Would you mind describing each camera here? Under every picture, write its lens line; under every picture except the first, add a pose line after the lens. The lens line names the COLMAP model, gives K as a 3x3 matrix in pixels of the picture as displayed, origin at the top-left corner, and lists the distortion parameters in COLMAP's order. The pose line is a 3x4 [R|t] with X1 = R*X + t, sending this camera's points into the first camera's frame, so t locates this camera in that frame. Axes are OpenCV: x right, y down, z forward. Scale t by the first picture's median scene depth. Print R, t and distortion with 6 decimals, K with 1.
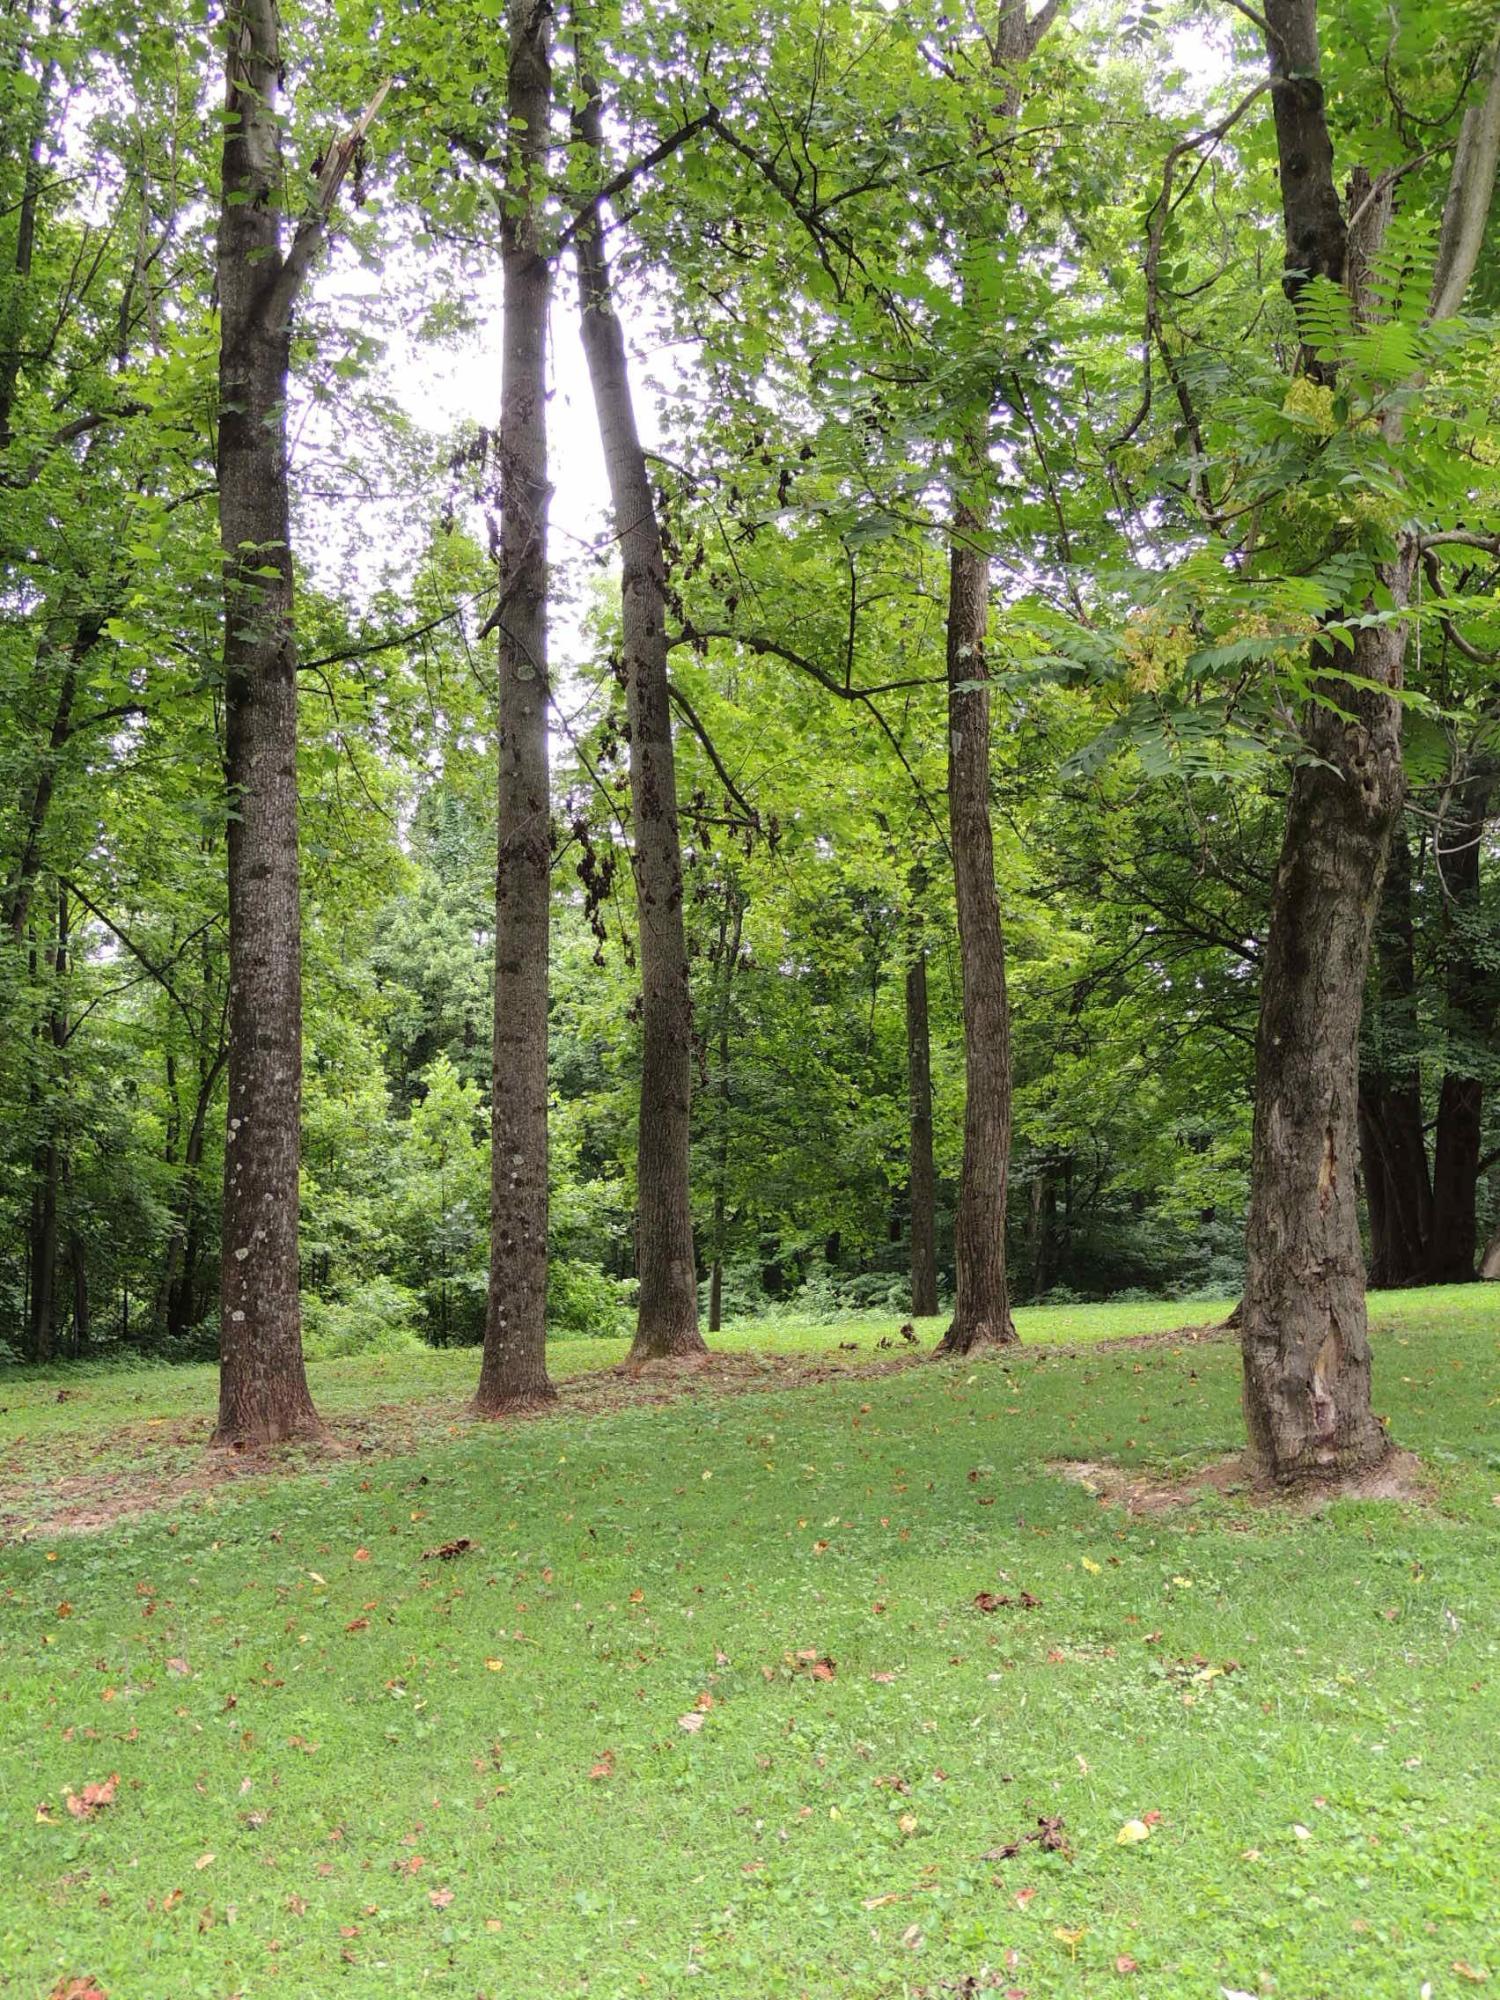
lens RADIAL K [[1733.1, 0, 748.4], [0, 1733.1, 997.4], [0, 0, 1]] dist [-0.013340, 0.001902]
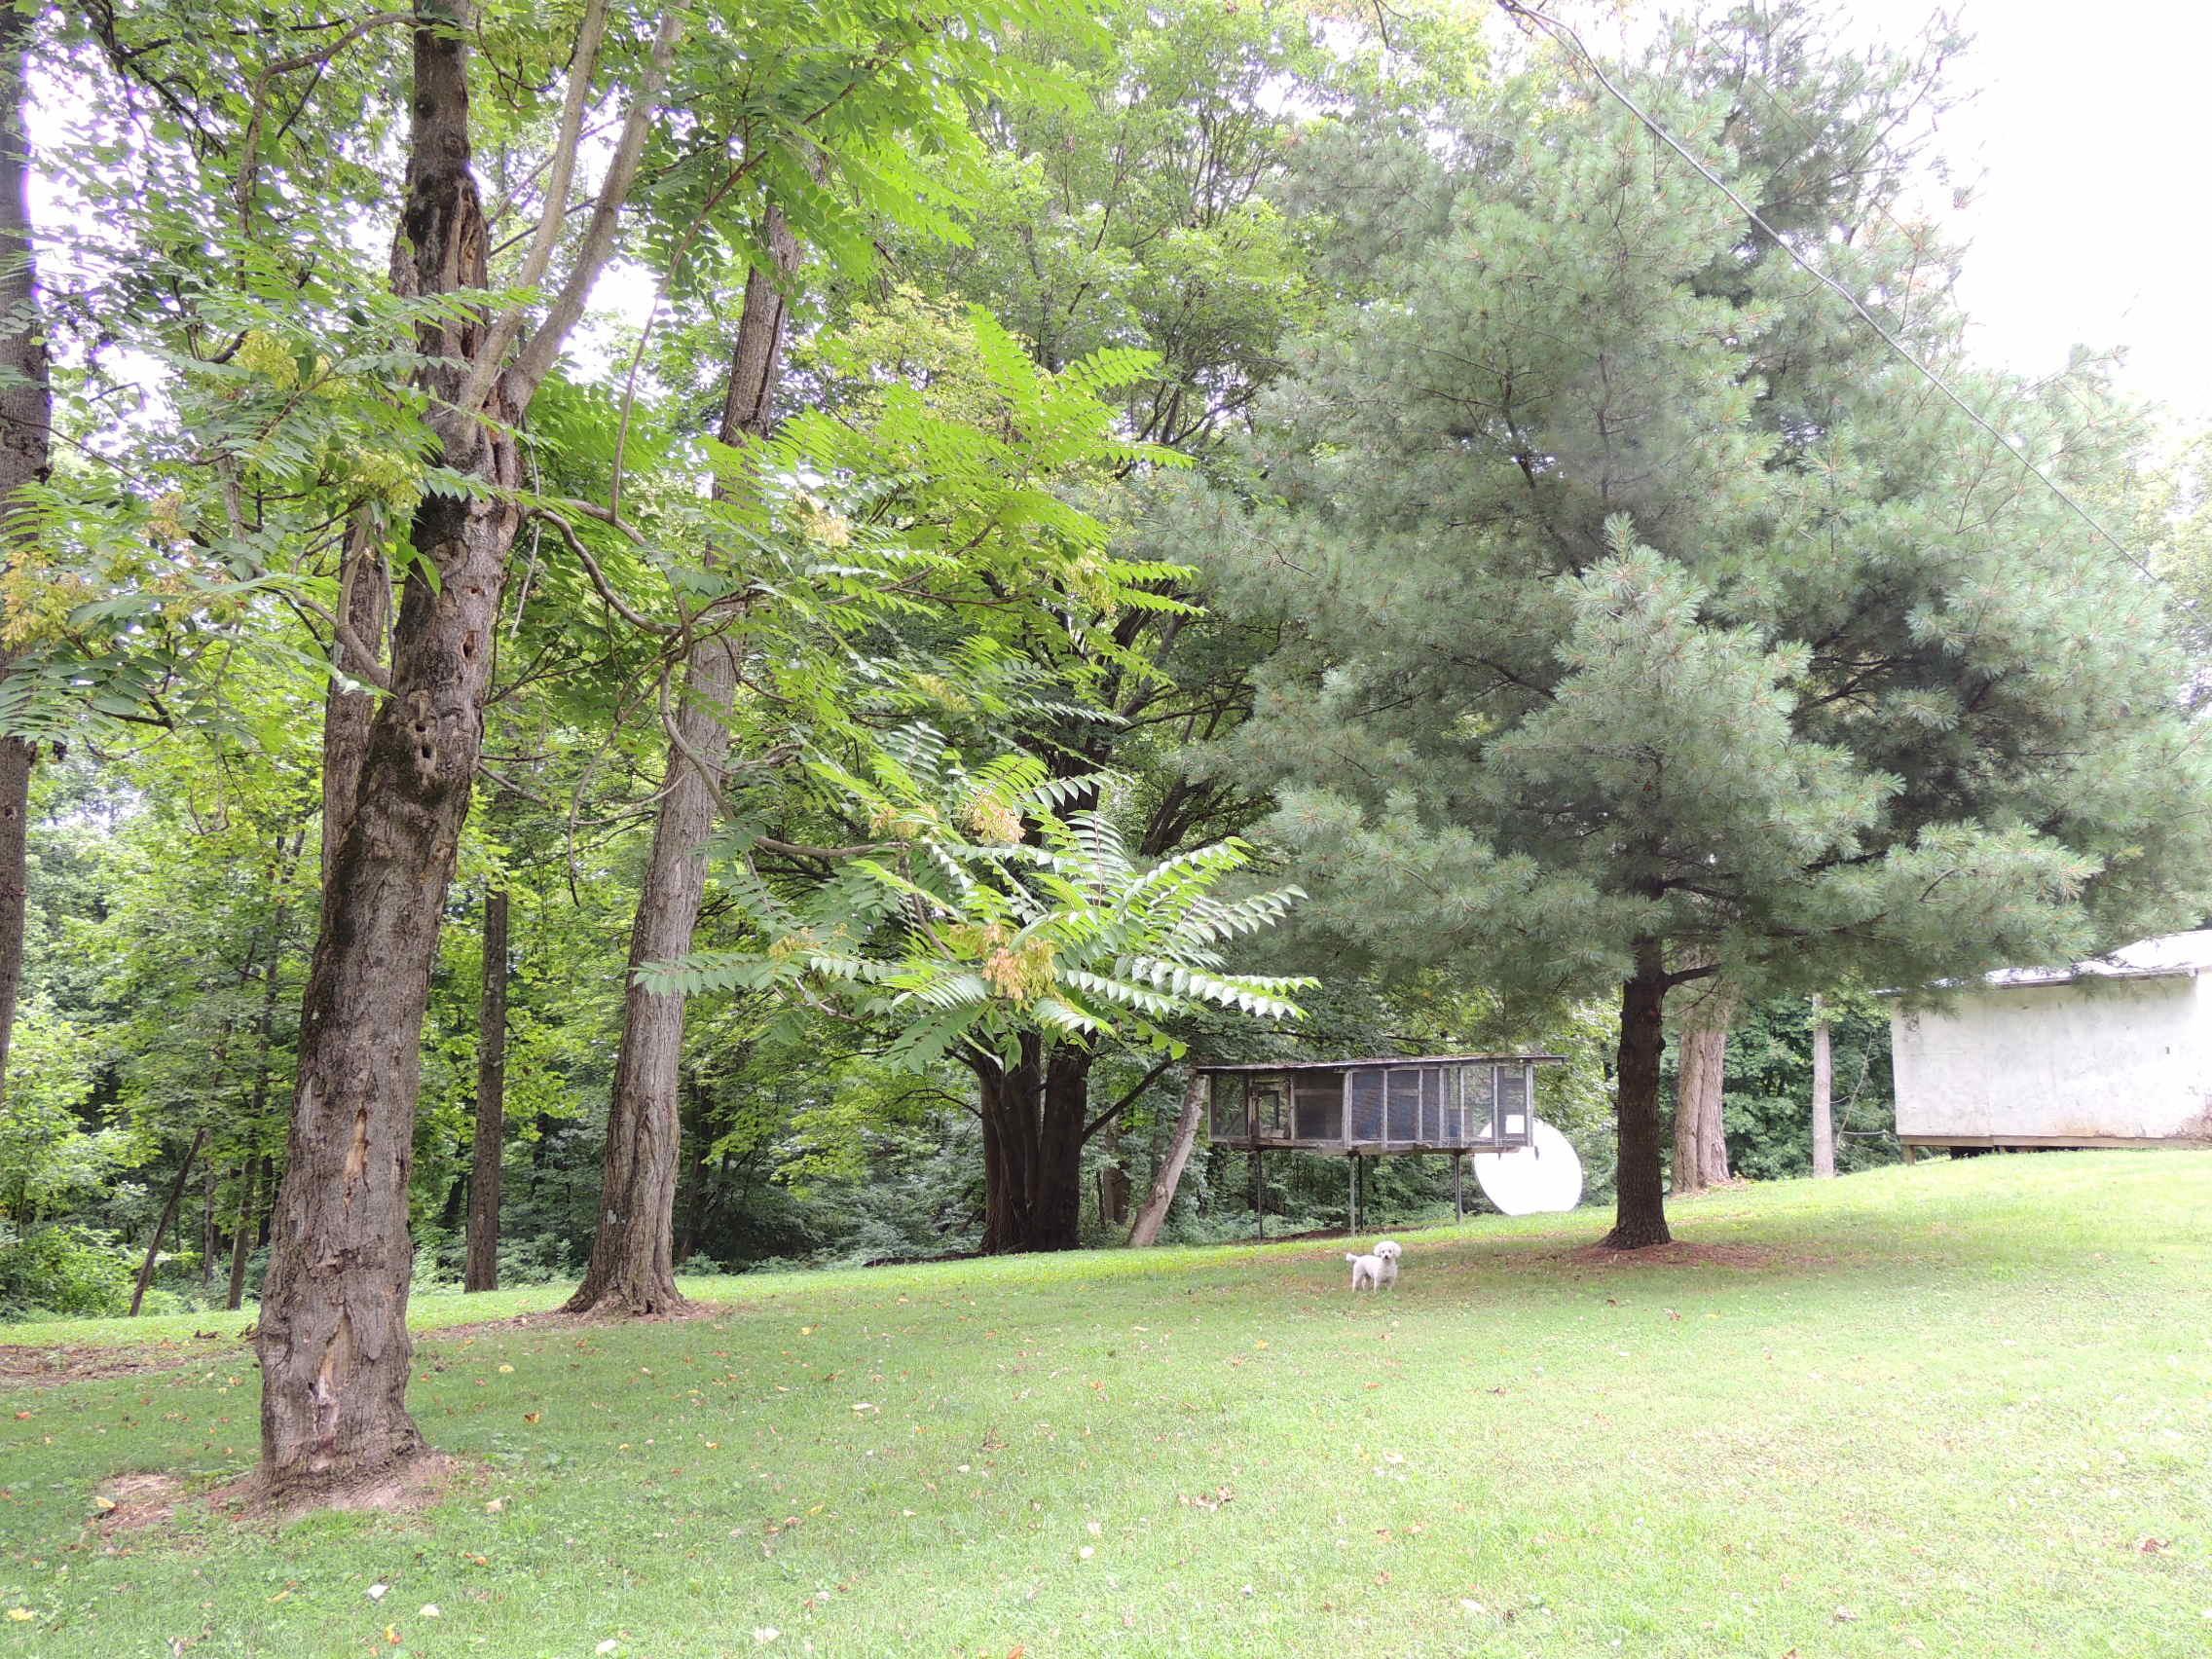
lens RADIAL K [[1916.8, 0, 1105.9], [0, 1916.8, 835.1], [0, 0, 1]] dist [-0.013340, 0.001902]
pose [[0.948722, 0.061552, 0.310061, 0.387516], [-0.046566, 0.997372, -0.055510, -0.035068], [-0.312662, 0.038226, 0.949095, -0.122710]]
